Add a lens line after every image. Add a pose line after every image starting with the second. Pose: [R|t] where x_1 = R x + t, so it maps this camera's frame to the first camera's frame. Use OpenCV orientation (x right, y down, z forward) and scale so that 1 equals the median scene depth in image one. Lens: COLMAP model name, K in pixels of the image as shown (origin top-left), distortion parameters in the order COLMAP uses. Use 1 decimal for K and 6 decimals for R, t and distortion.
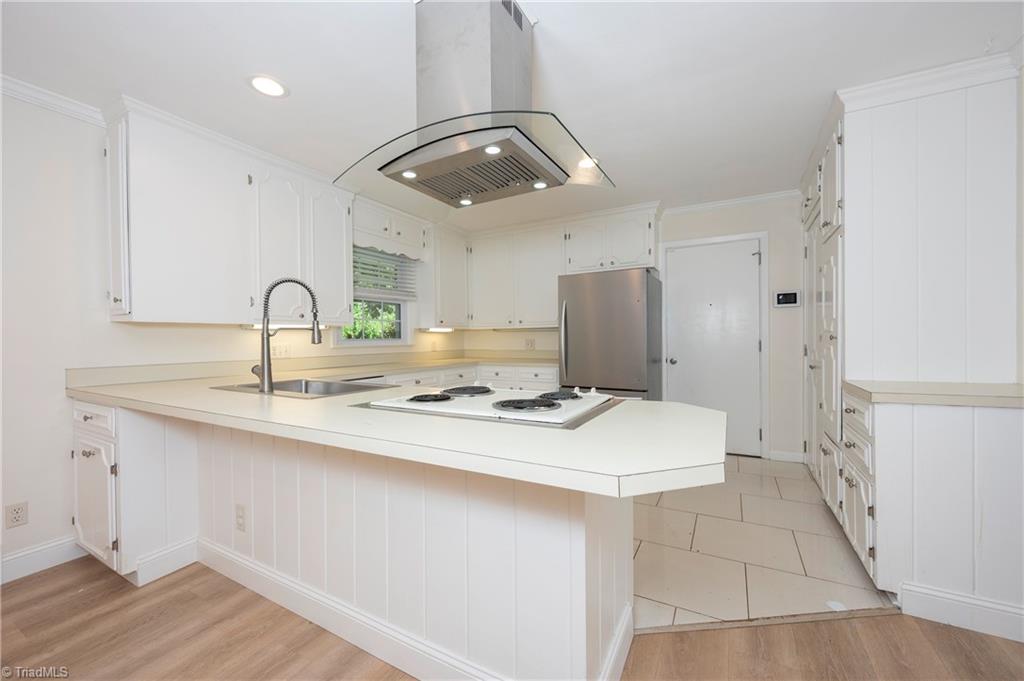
lens RADIAL K [[395.7, 0, 511.6], [0, 395.7, 346.3], [0, 0, 1]] dist [0.000009, 0.000029]
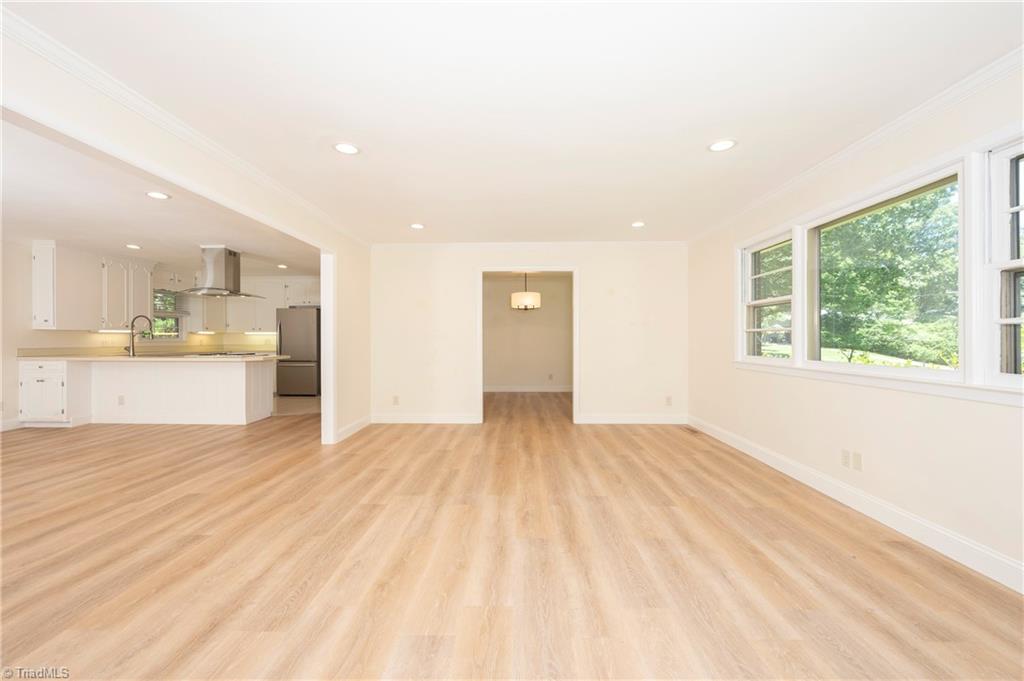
lens RADIAL K [[396.6, 0, 512.0], [0, 396.6, 340.5], [0, 0, 1]] dist [-0.015169, -0.000018]
pose [[0.881029, 0.007660, 0.473001, 0.269602], [0.001219, 0.999829, -0.018464, 0.036562], [-0.473061, 0.016844, 0.880868, -1.660445]]
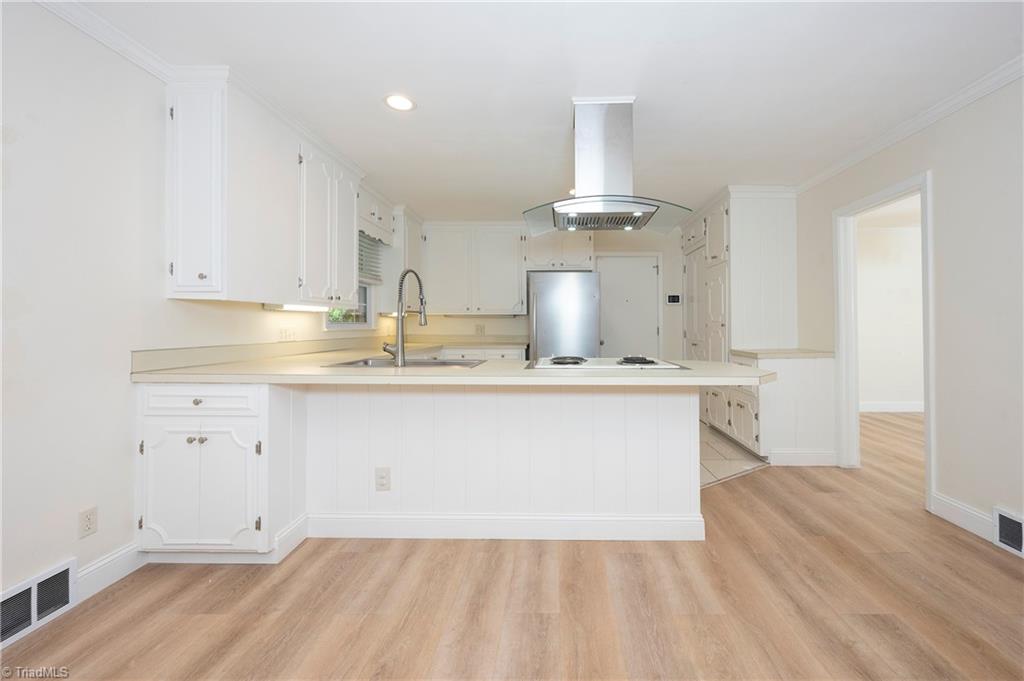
lens RADIAL K [[415.5, 0, 547.2], [0, 415.5, 325.5], [0, 0, 1]] dist [0.002386, 0.000349]
pose [[0.883774, 0.010536, 0.467795, -0.497587], [-0.000118, 0.999751, -0.022296, 0.014110], [-0.467913, 0.019650, 0.883556, -0.162989]]
